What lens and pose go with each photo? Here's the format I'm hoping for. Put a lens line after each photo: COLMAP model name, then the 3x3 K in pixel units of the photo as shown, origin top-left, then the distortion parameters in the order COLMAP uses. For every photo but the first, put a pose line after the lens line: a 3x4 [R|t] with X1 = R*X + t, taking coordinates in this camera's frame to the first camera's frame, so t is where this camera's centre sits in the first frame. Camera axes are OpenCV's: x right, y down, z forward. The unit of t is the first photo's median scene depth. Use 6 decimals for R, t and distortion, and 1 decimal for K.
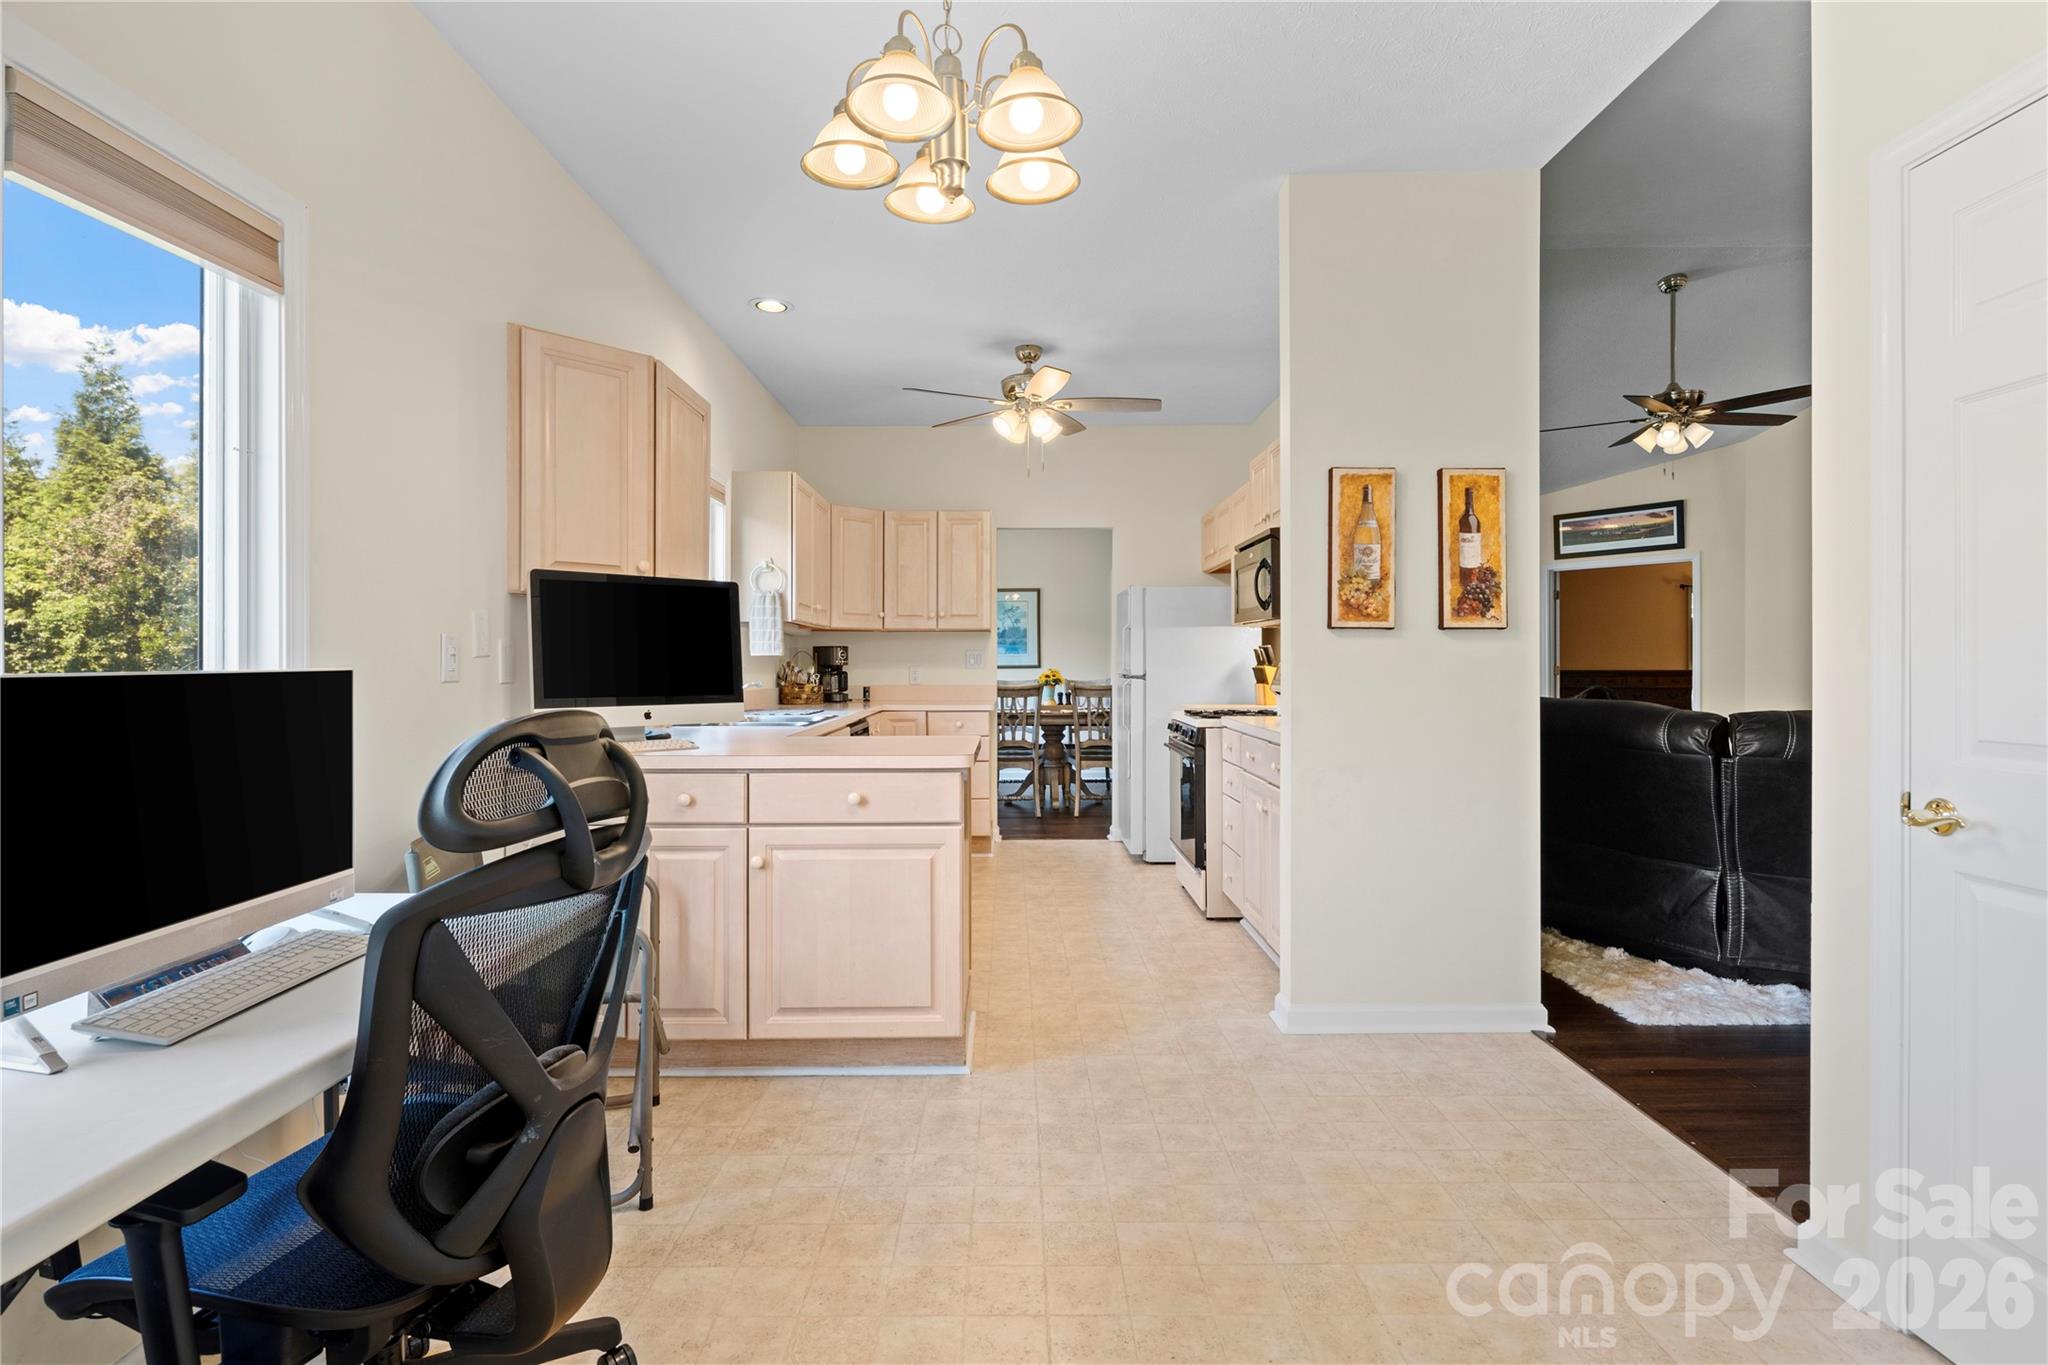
lens RADIAL K [[994.8, 0, 1005.3], [0, 994.8, 673.4], [0, 0, 1]] dist [0.002258, -0.003114]
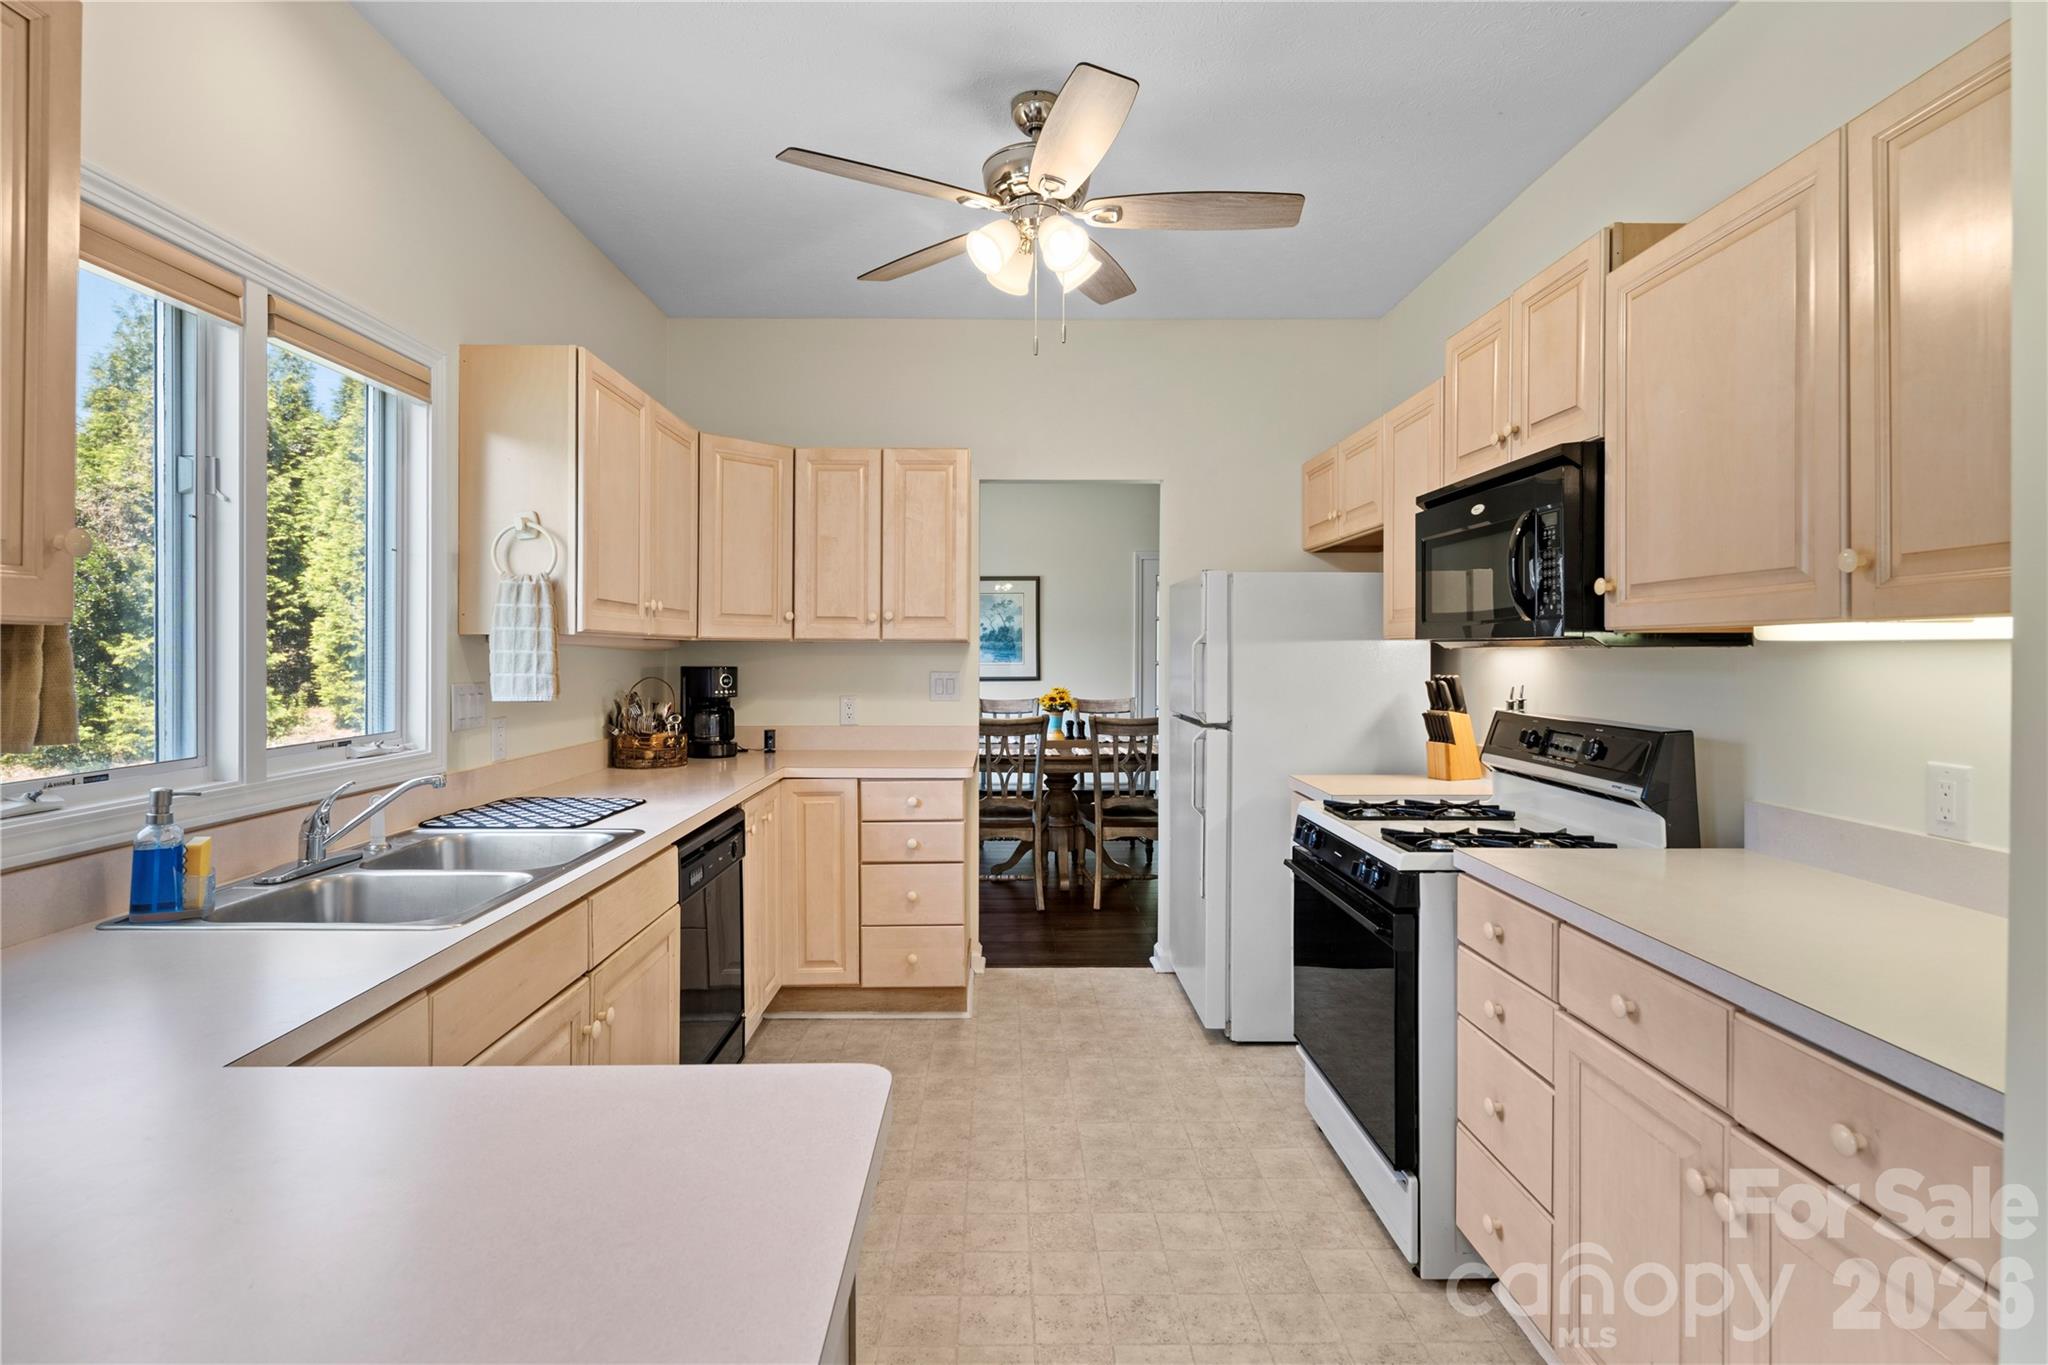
lens RADIAL K [[994.8, 0, 1003.4], [0, 994.8, 645.8], [0, 0, 1]] dist [0.002258, -0.003114]
pose [[0.999967, 0.002741, 0.007624, 0.002511], [-0.002611, 0.999852, -0.017003, -0.030194], [-0.007670, 0.016983, 0.999826, 0.382562]]
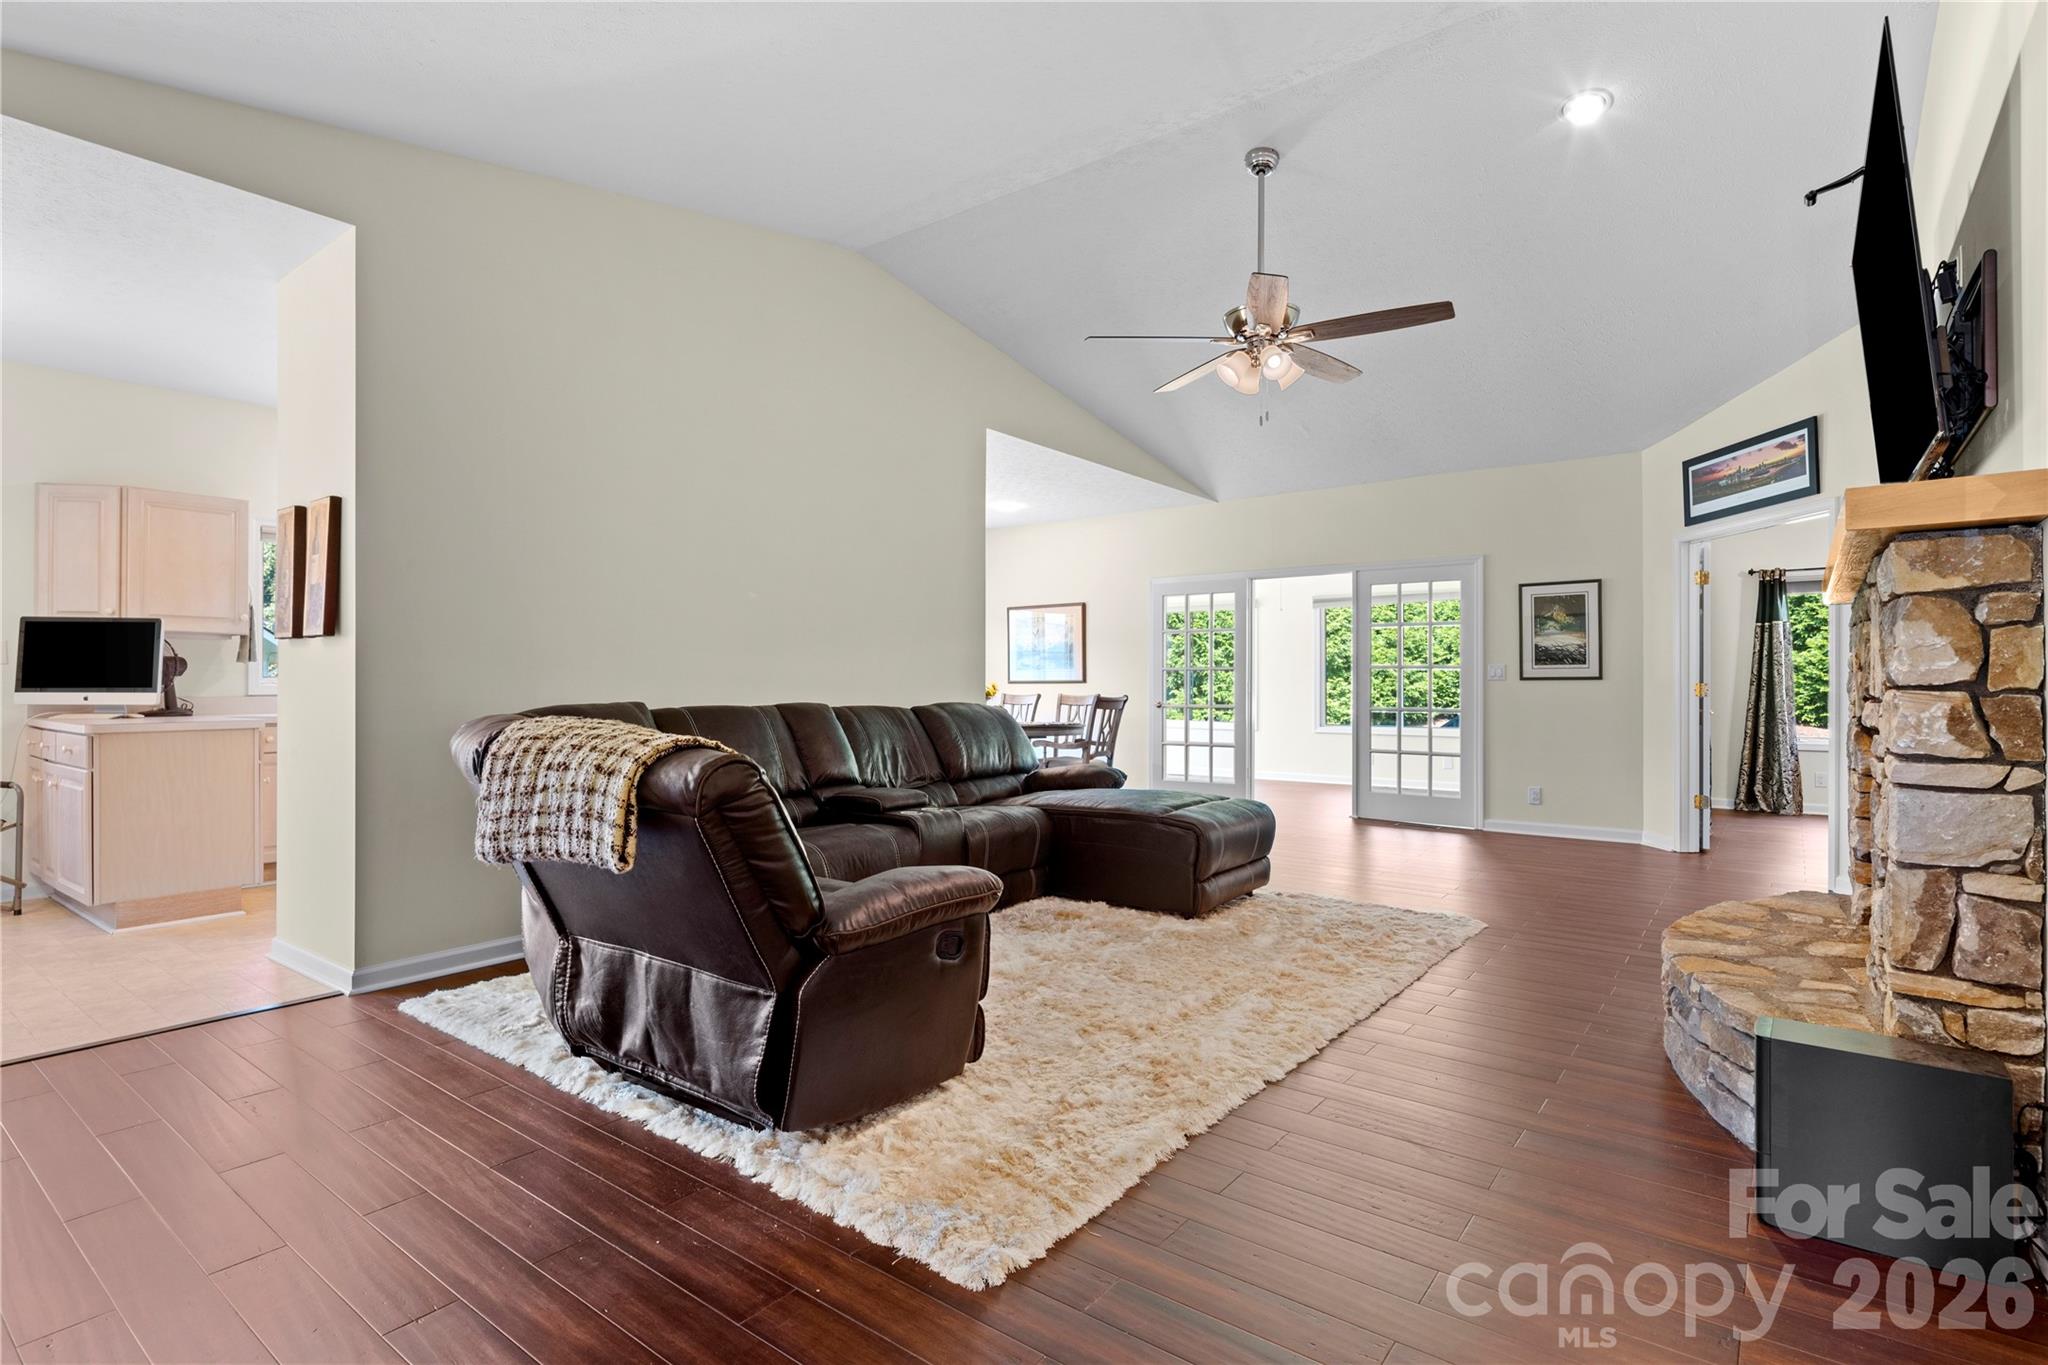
lens RADIAL K [[994.8, 0, 1013.9], [0, 994.8, 679.8], [0, 0, 1]] dist [0.002258, -0.003114]
pose [[0.793426, 0.003372, -0.608658, 0.918798], [-0.012518, 0.999864, -0.010780, 0.004329], [0.608539, 0.016172, 0.793359, 0.285349]]
